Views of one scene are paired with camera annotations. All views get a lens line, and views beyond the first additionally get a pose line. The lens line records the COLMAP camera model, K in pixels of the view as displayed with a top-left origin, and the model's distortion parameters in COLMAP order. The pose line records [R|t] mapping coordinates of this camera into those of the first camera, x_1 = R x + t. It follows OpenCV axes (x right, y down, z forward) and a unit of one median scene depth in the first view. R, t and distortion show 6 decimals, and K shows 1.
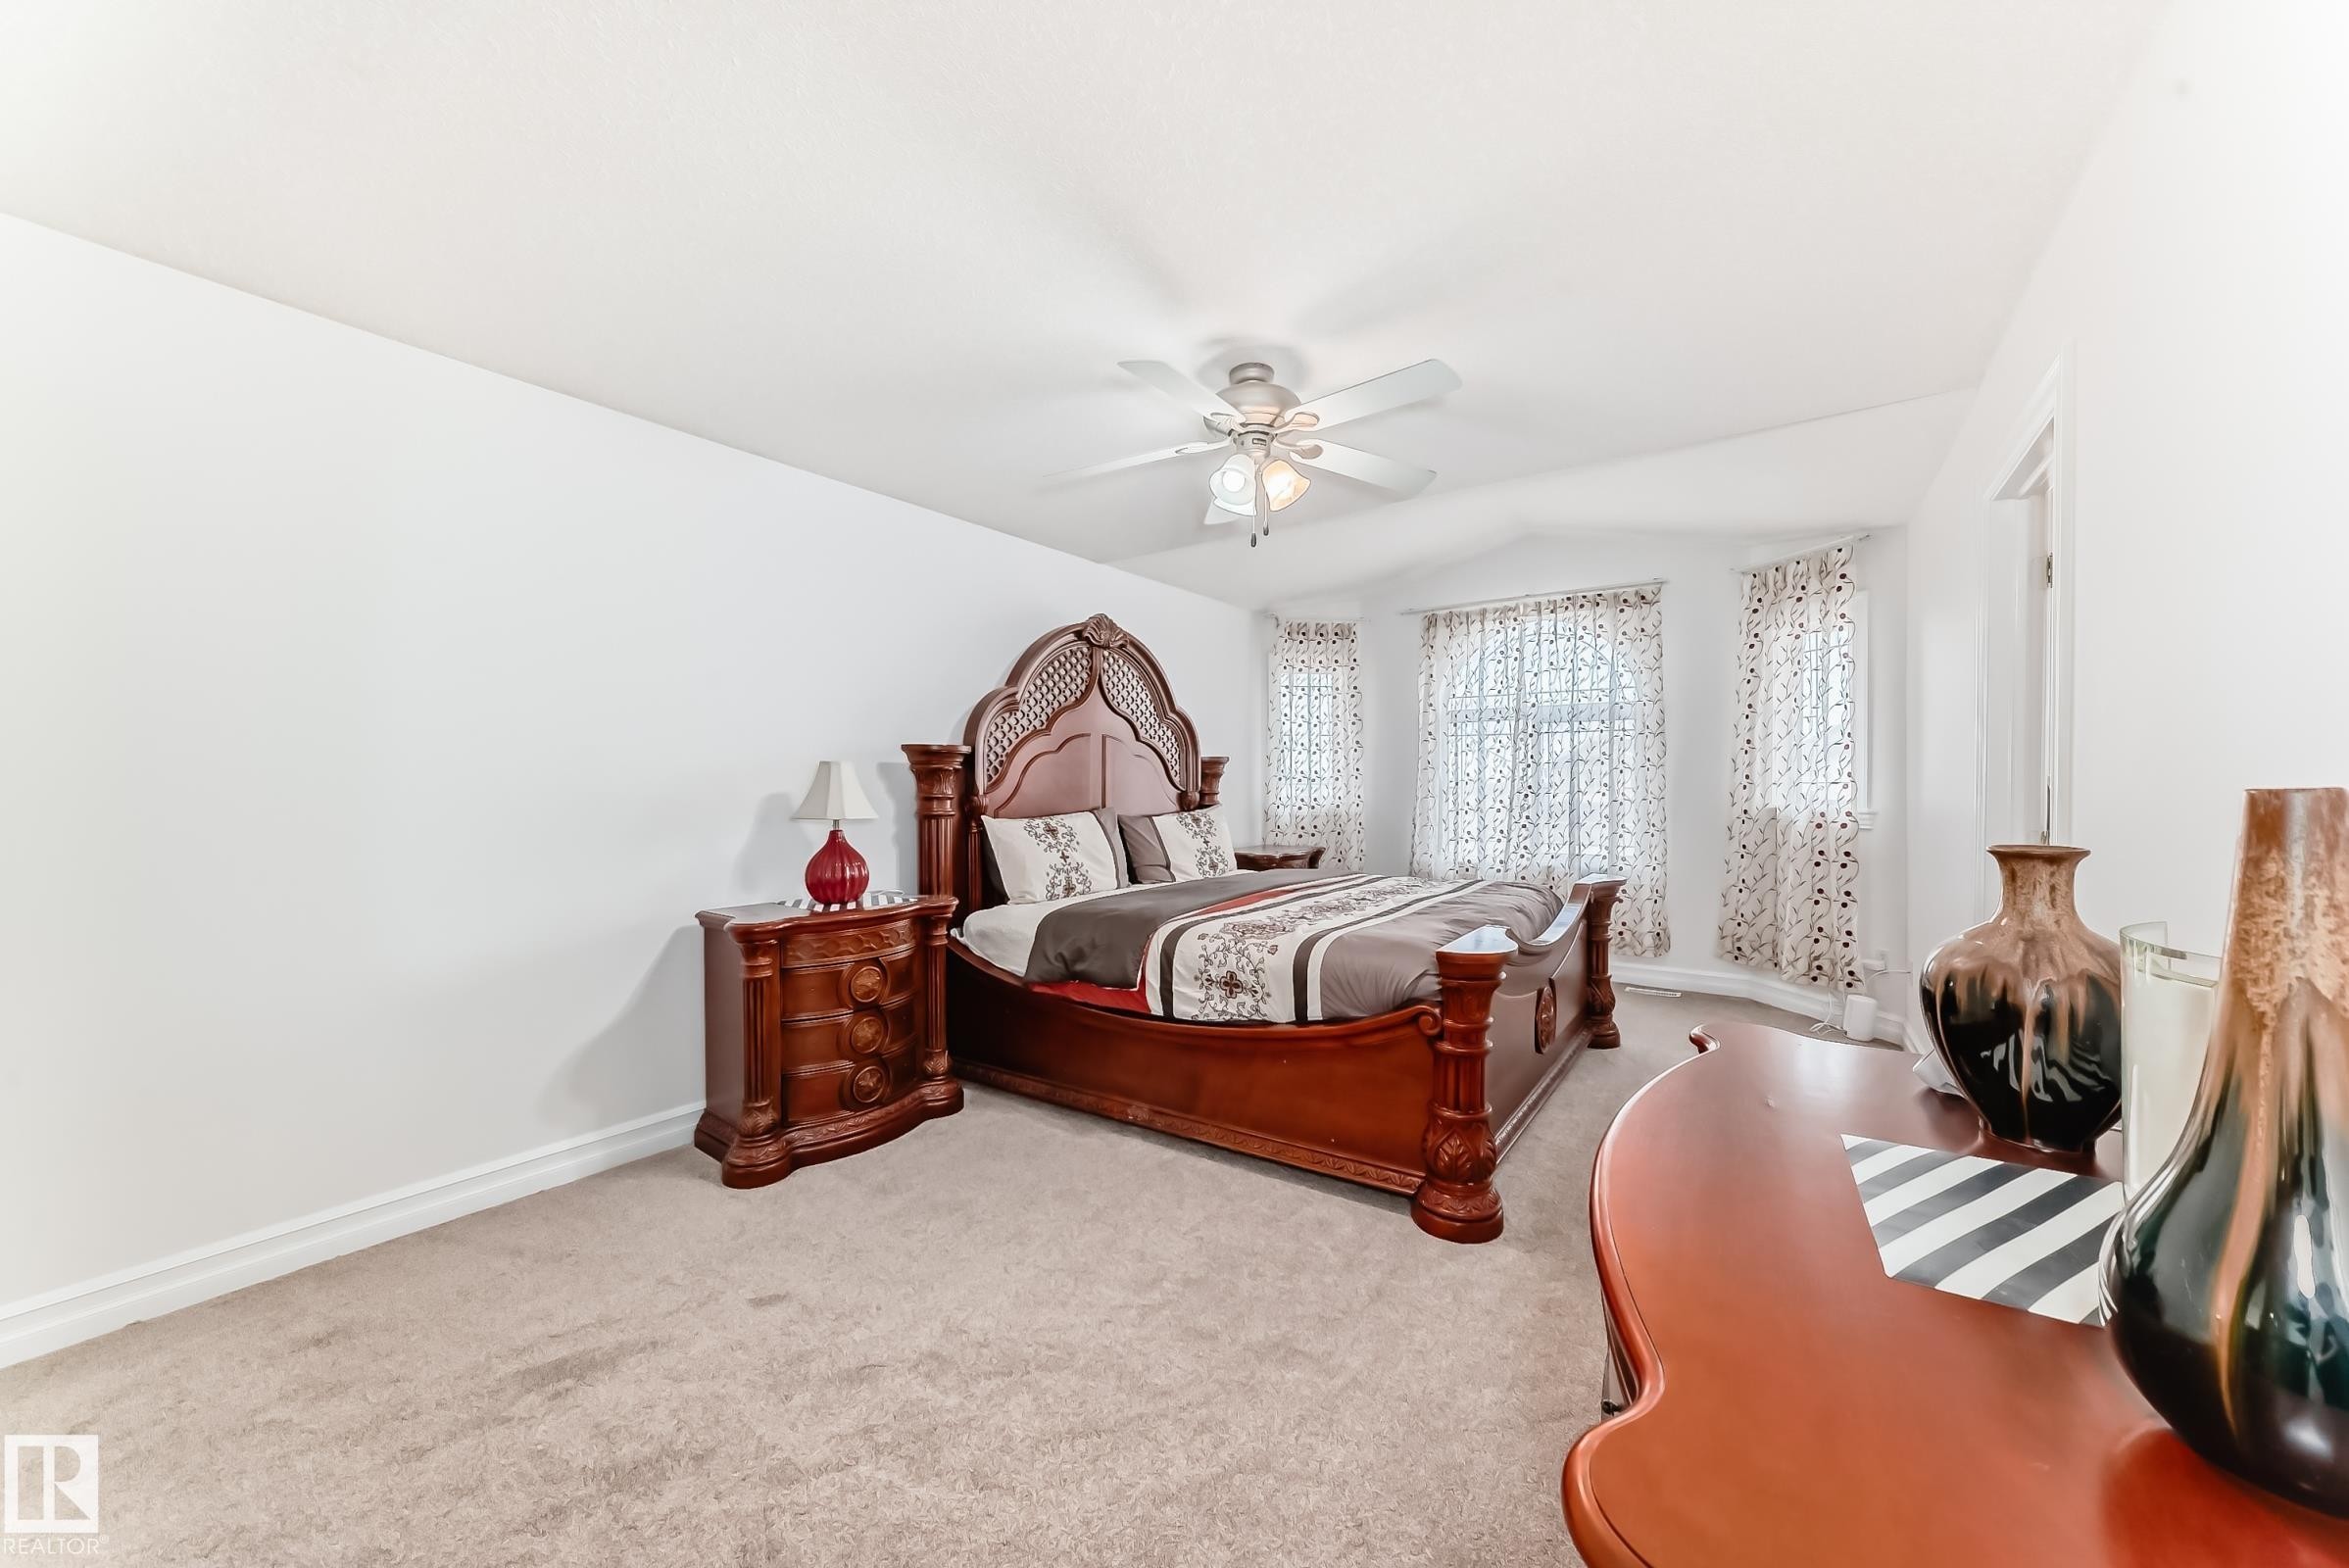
lens RADIAL K [[826.0, 0, 1184.3], [0, 826.0, 785.3], [0, 0, 1]] dist [-0.022092, 0.006137]
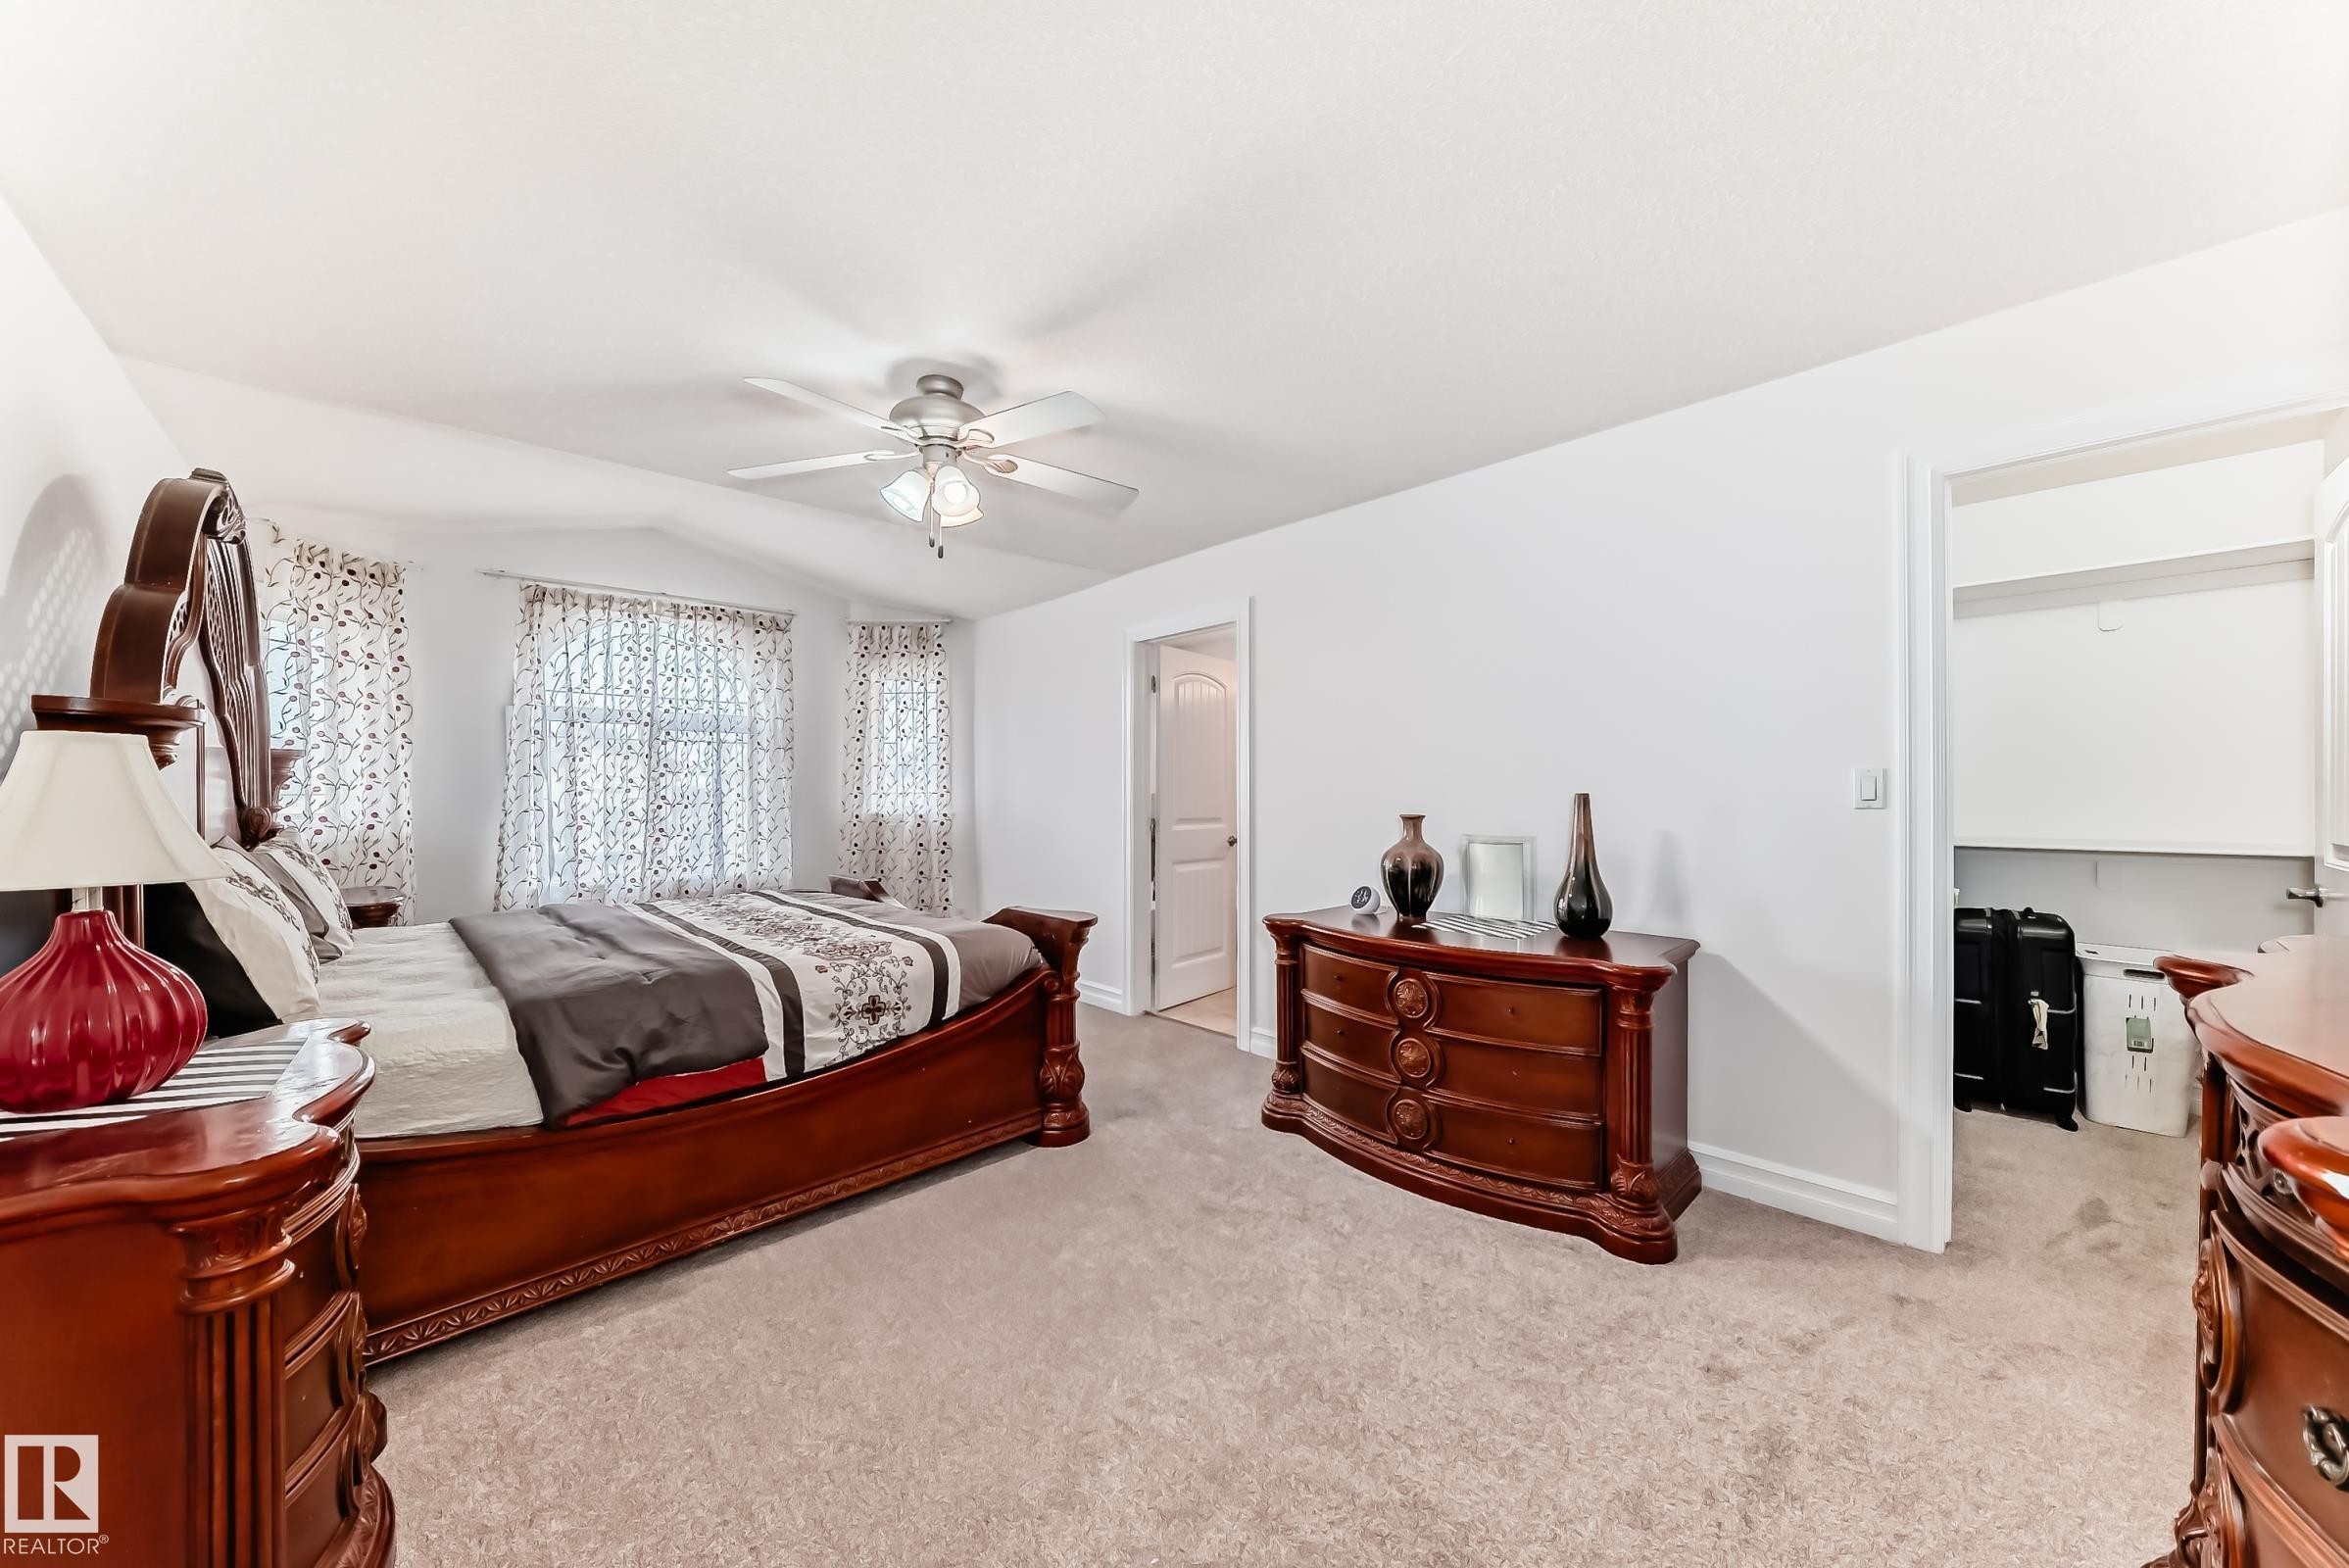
lens RADIAL K [[826.0, 0, 1184.3], [0, 826.0, 785.3], [0, 0, 1]] dist [-0.022092, 0.006137]
pose [[0.209287, 0.010061, 0.977802, -0.474494], [0.003527, 0.999933, -0.011044, 0.000603], [-0.977848, 0.005760, 0.209238, 0.283714]]
